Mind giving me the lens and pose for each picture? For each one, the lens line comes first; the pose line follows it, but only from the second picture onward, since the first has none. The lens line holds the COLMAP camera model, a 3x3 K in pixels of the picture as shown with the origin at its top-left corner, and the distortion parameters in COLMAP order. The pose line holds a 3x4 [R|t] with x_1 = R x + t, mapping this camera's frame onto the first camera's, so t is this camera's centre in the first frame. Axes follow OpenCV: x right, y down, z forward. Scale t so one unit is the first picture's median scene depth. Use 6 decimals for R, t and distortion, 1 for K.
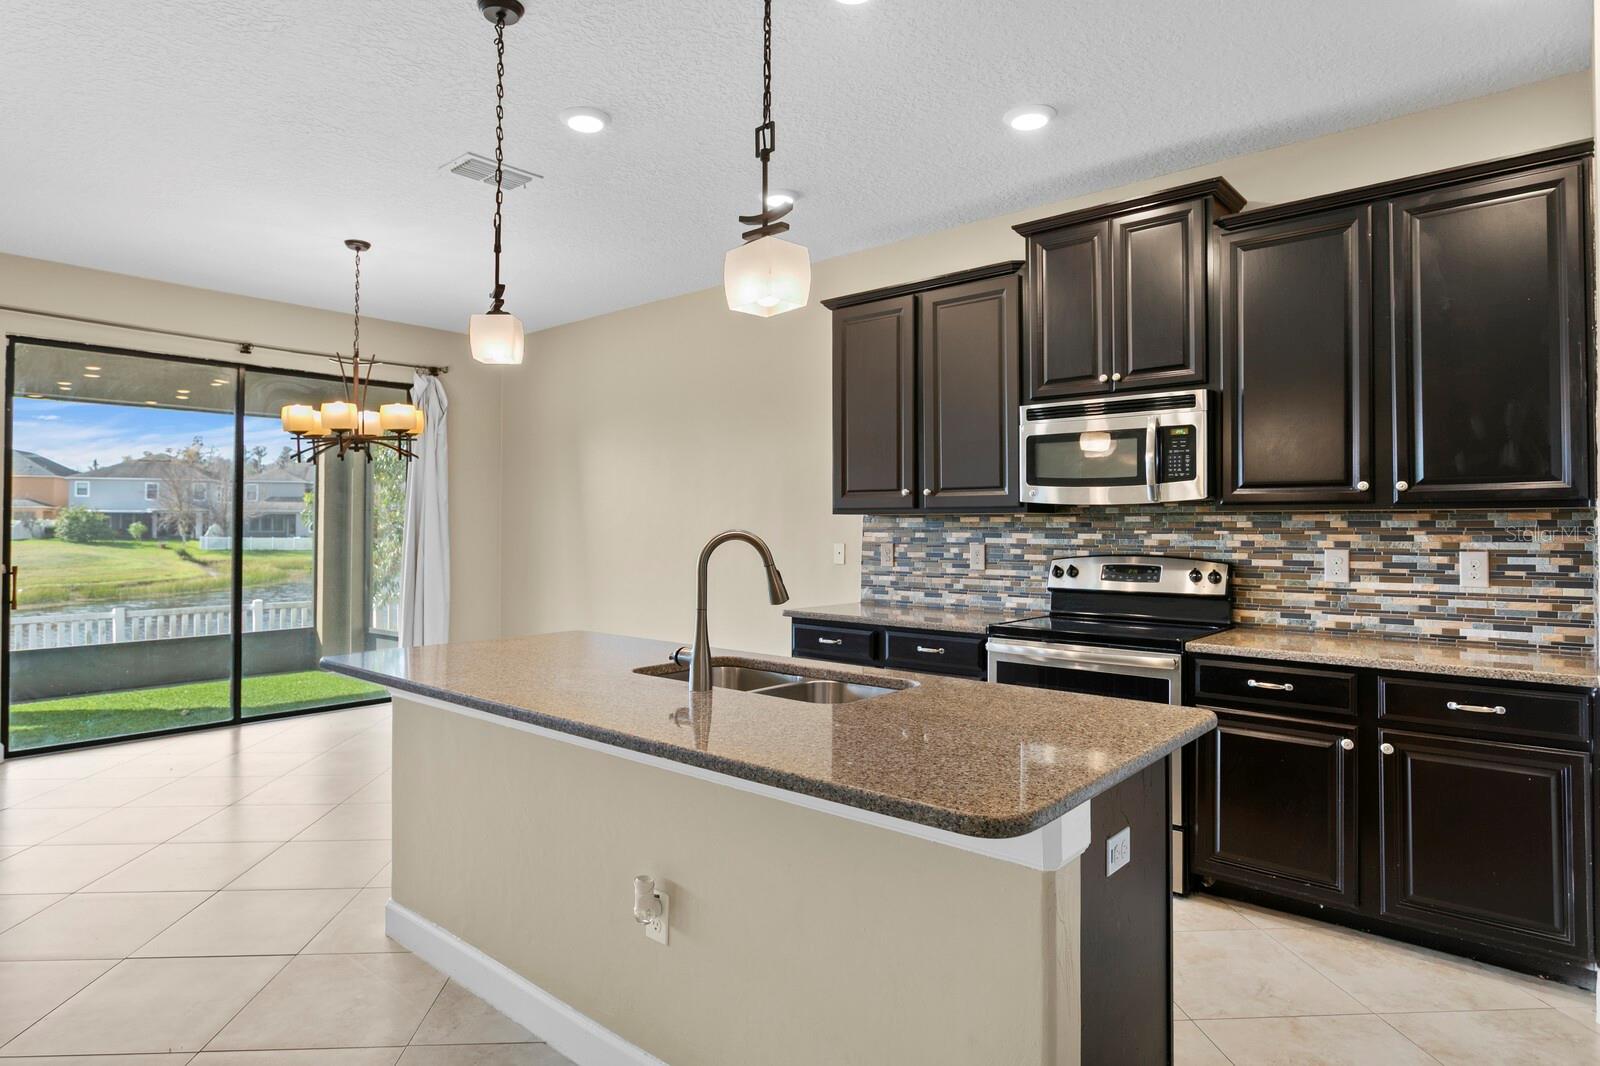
lens RADIAL K [[895.0, 0, 775.6], [0, 895.0, 512.5], [0, 0, 1]] dist [-0.016681, 0.016657]
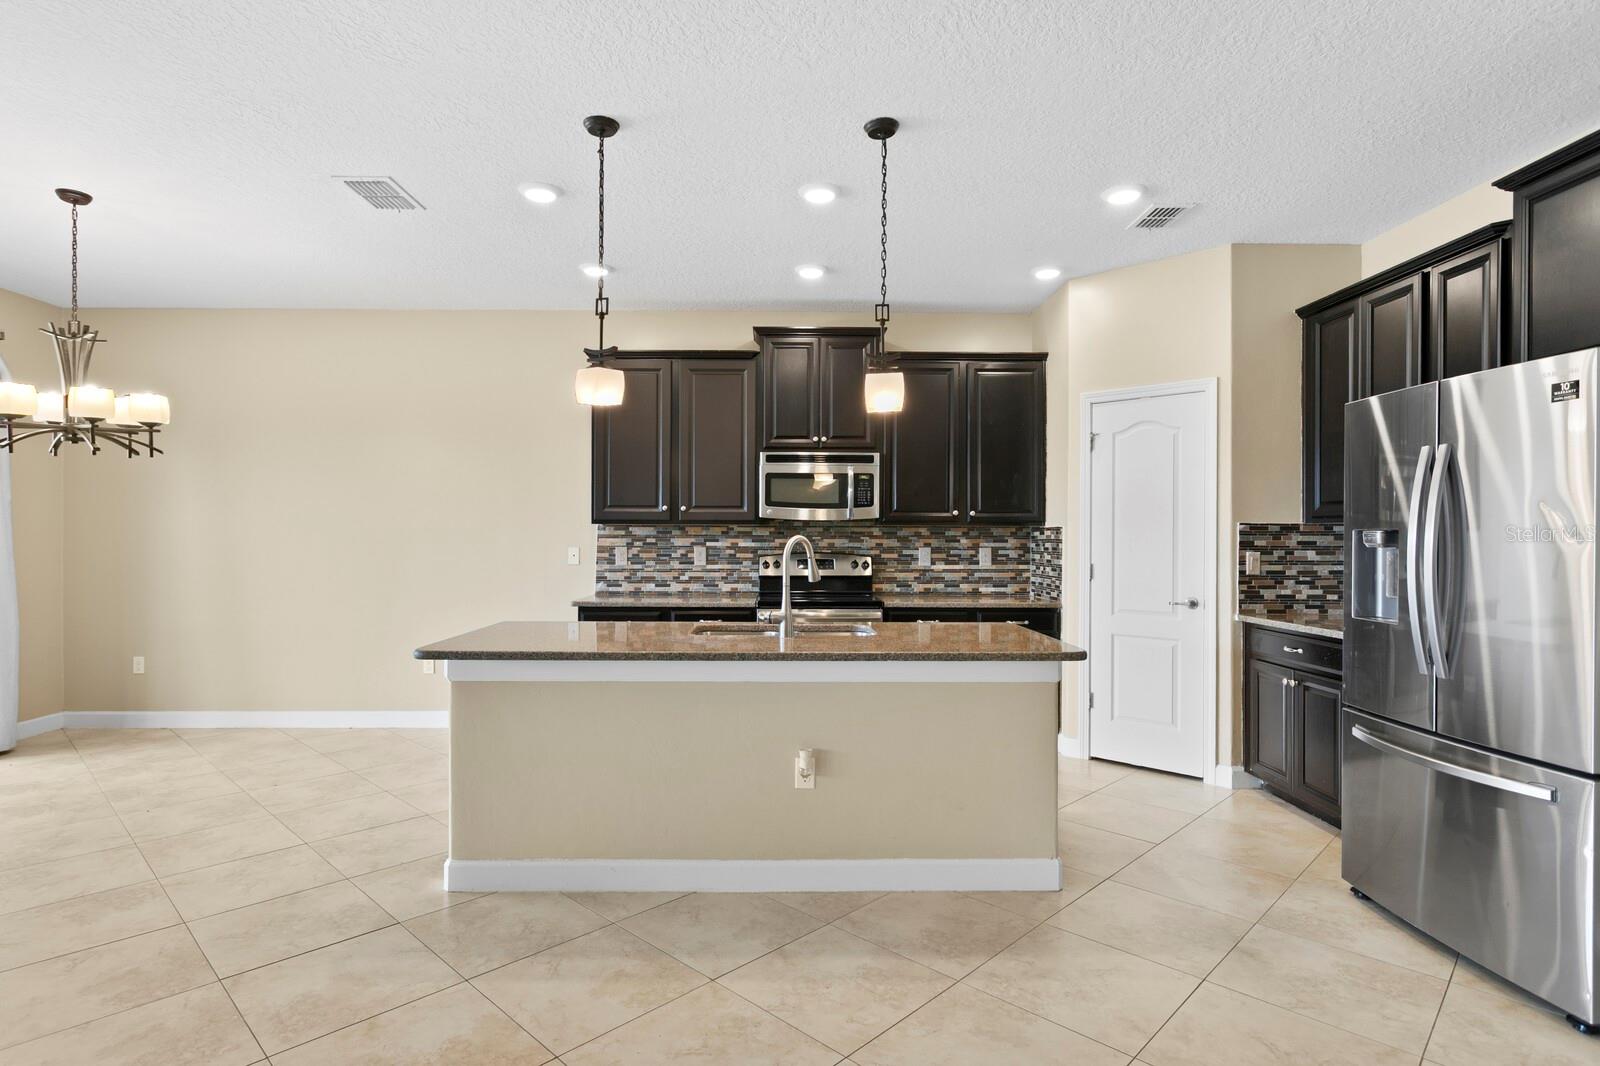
lens RADIAL K [[835.6, 0, 782.5], [0, 835.6, 541.0], [0, 0, 1]] dist [-0.003279, 0.000775]
pose [[0.744289, -0.002219, 0.667854, -0.626272], [-0.013316, 0.999746, 0.018162, 0.001630], [-0.667725, -0.022411, 0.744070, -0.049017]]
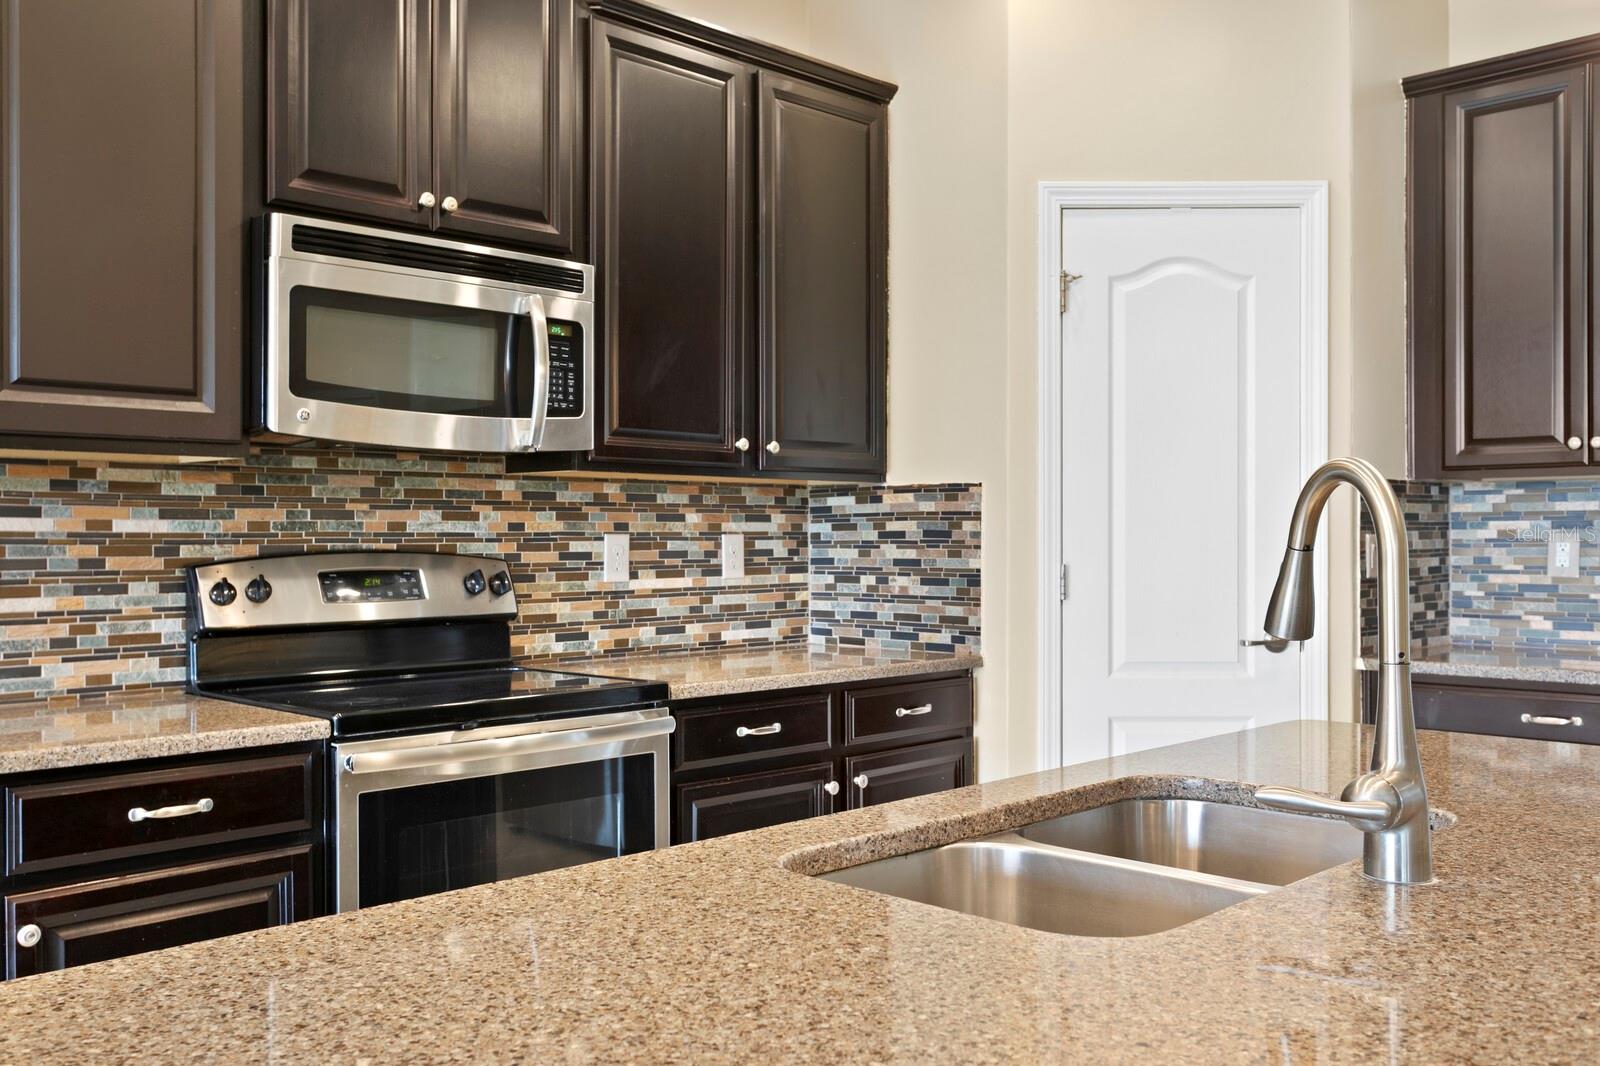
lens RADIAL K [[1427.7, 0, 777.5], [0, 1427.7, 536.4], [0, 0, 1]] dist [0.005360, 0.002561]
pose [[0.066120, -0.002536, 0.997808, -0.413236], [-0.015364, 0.999876, 0.003559, 0.033353], [-0.997693, -0.015566, 0.066073, 0.717527]]
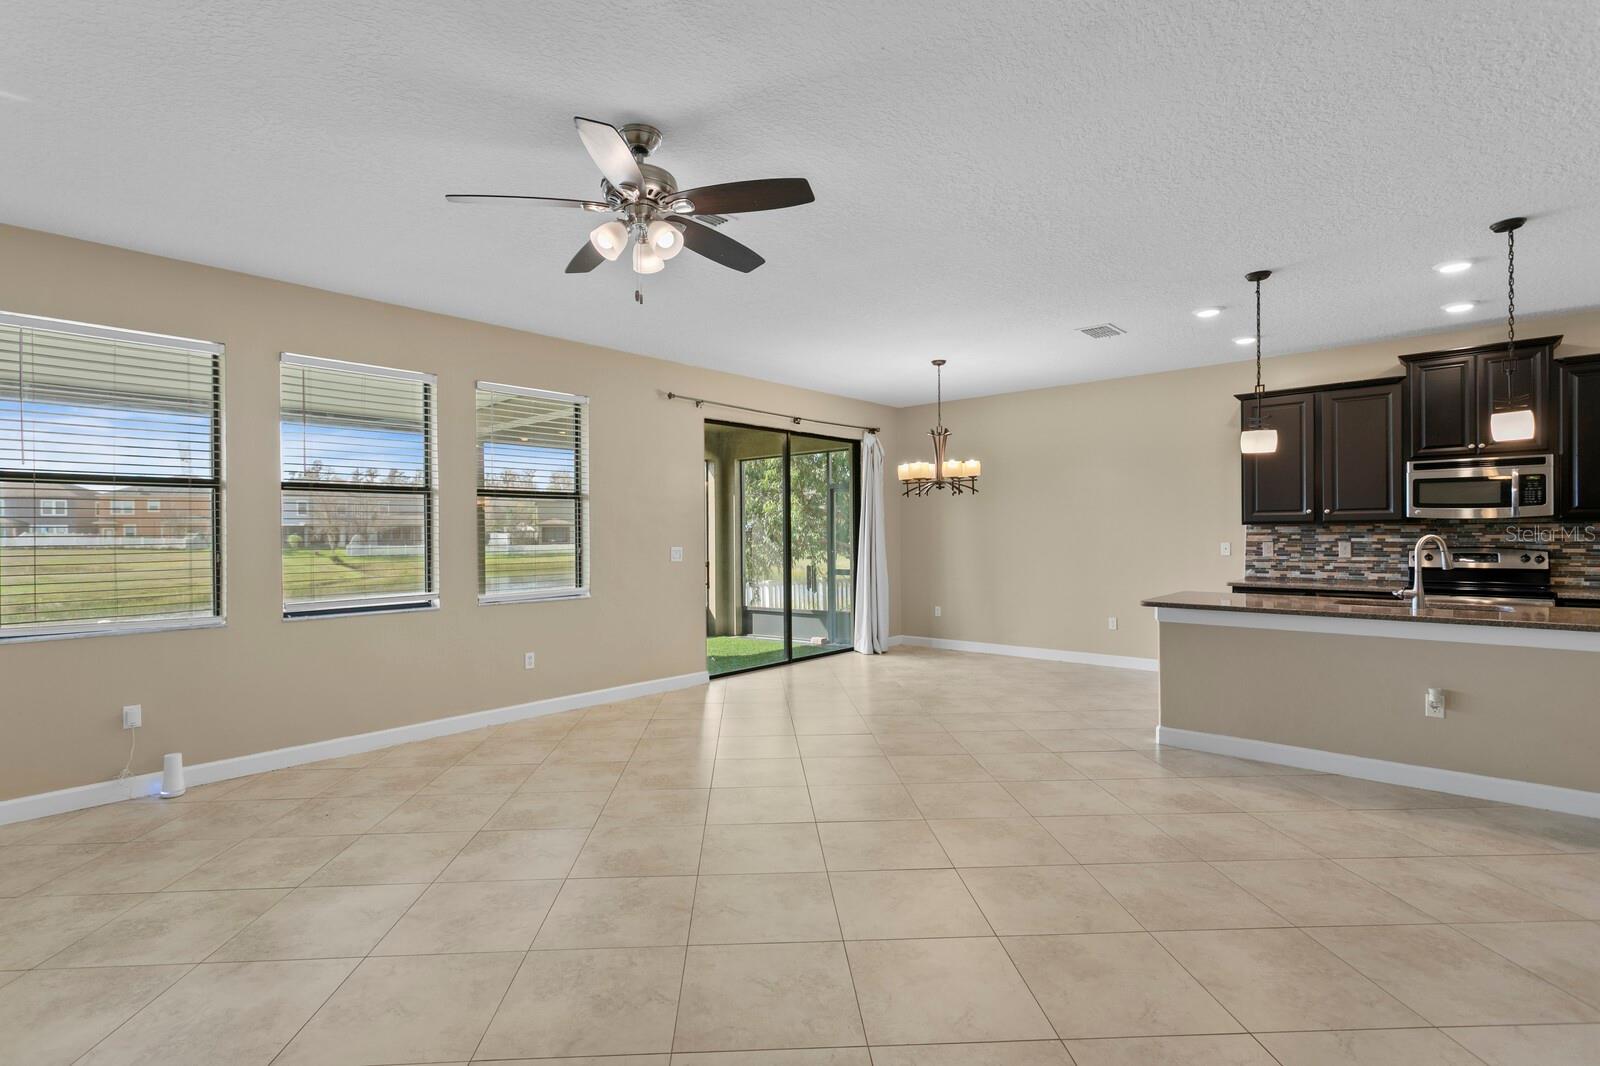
lens RADIAL K [[758.3, 0, 782.6], [0, 758.3, 532.7], [0, 0, 1]] dist [0.010868, 0.000312]
pose [[0.999882, -0.009454, -0.012071, -0.933325], [0.009648, 0.999823, 0.016144, -0.017322], [0.011916, -0.016259, 0.999797, -0.502437]]
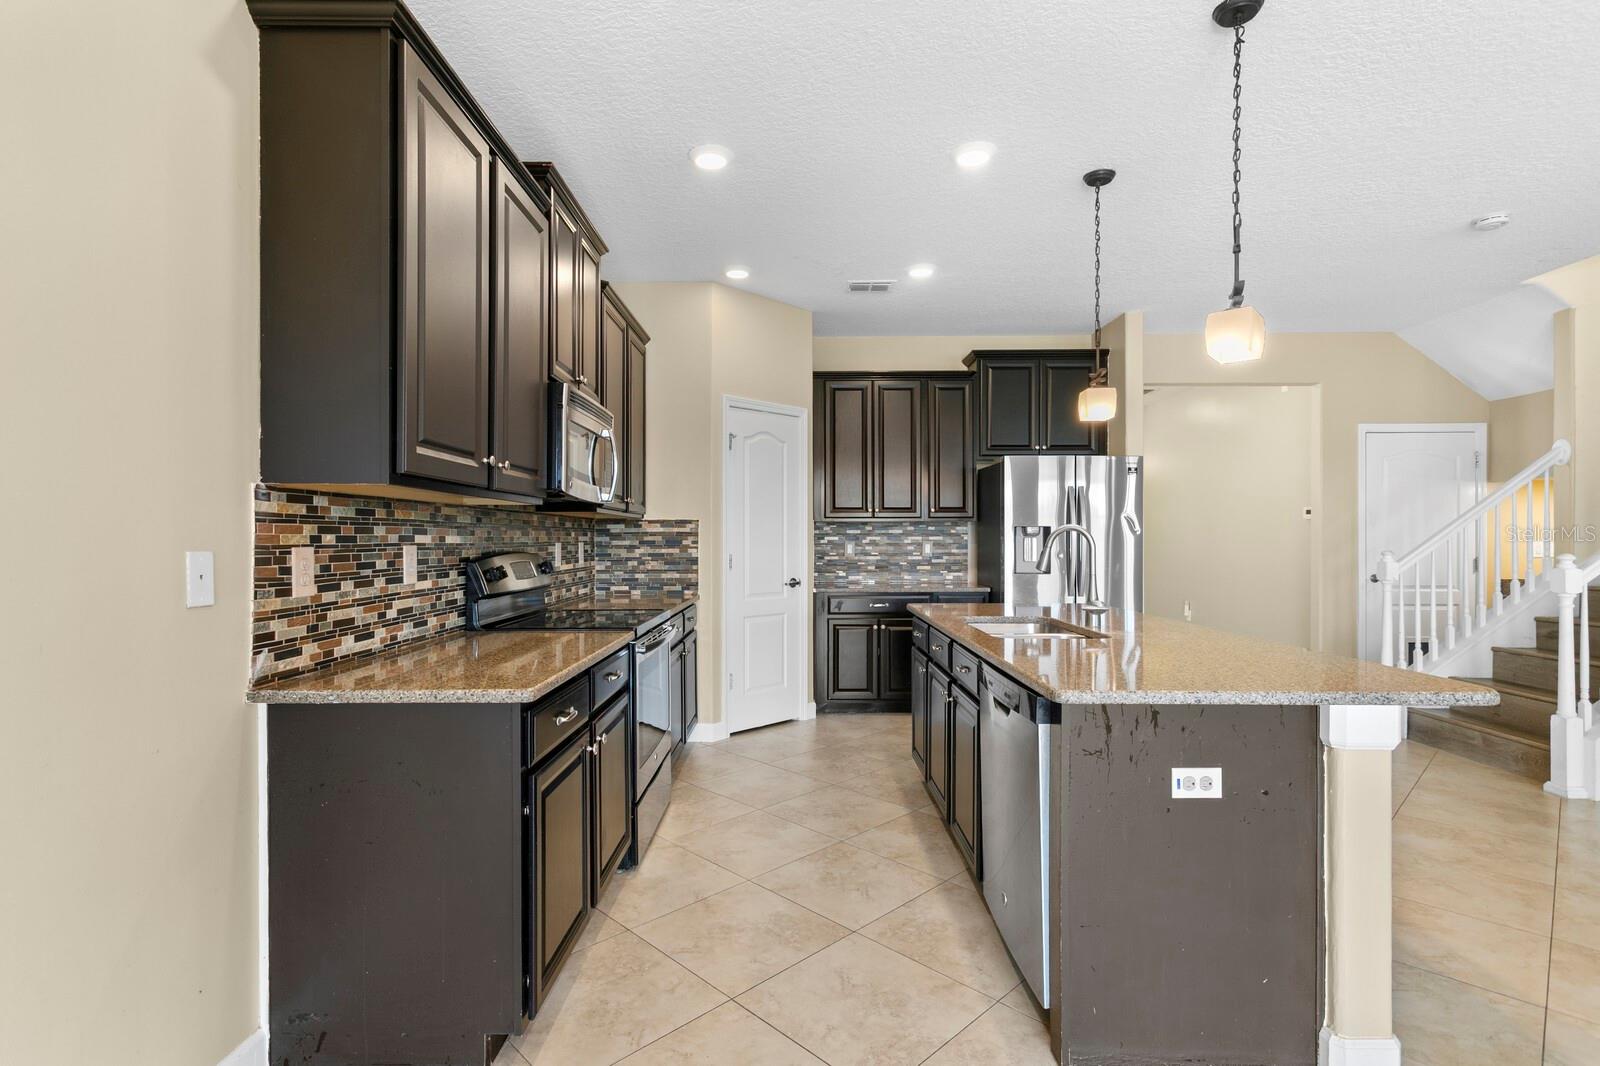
lens RADIAL K [[763.1, 0, 783.7], [0, 763.1, 540.6], [0, 0, 1]] dist [0.004658, -0.000033]
pose [[-0.650958, -0.001472, 0.759113, -0.438147], [-0.011262, 0.999907, -0.007719, 0.038803], [-0.759030, -0.013574, -0.650914, 1.341855]]
